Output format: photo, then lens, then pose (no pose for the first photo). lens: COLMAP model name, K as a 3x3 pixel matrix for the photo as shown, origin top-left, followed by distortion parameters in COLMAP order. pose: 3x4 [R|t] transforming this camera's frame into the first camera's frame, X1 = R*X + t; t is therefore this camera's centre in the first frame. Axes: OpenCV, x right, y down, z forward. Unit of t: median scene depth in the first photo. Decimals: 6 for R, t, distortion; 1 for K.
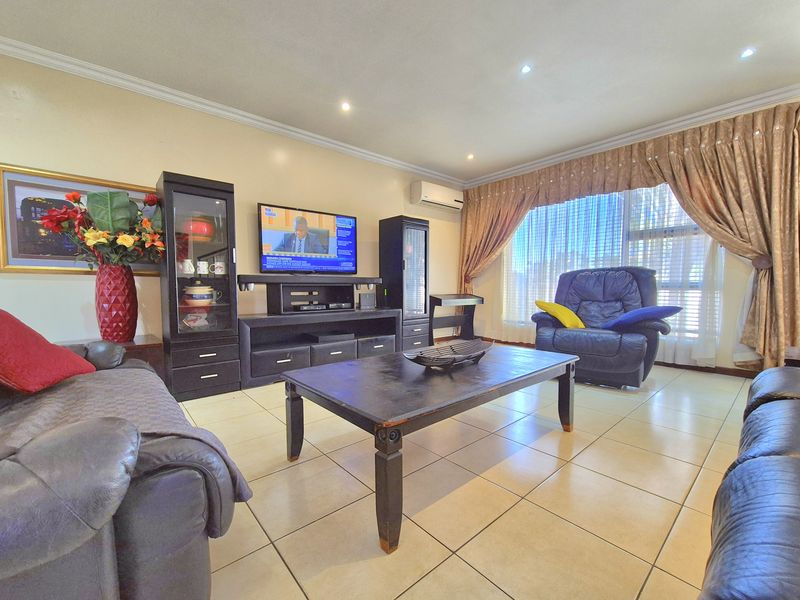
lens RADIAL K [[335.4, 0, 401.7], [0, 335.4, 306.9], [0, 0, 1]] dist [-0.002010, -0.000290]
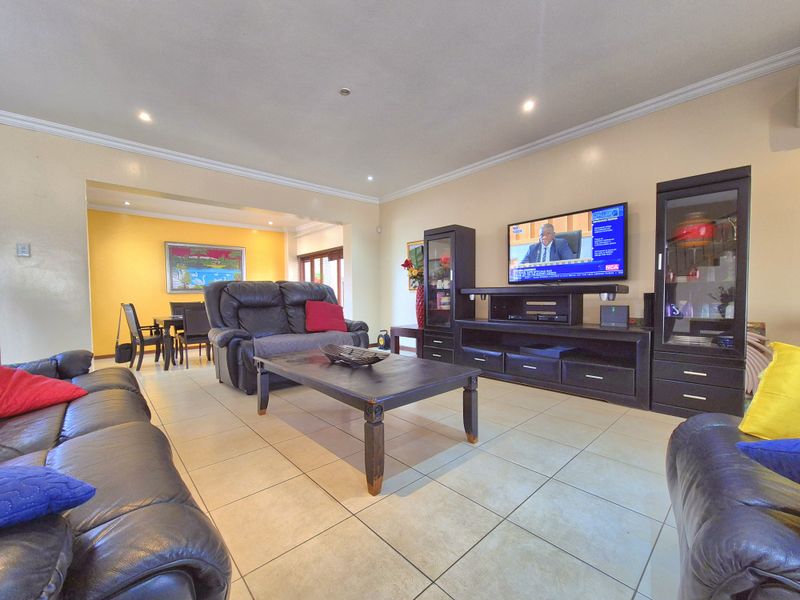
lens RADIAL K [[335.4, 0, 401.7], [0, 335.4, 306.9], [0, 0, 1]] dist [-0.002010, -0.000290]
pose [[0.032618, 0.034413, -0.998875, 0.663301], [-0.051025, 0.998161, 0.032722, -0.039640], [0.998165, 0.049900, 0.034314, 0.546793]]
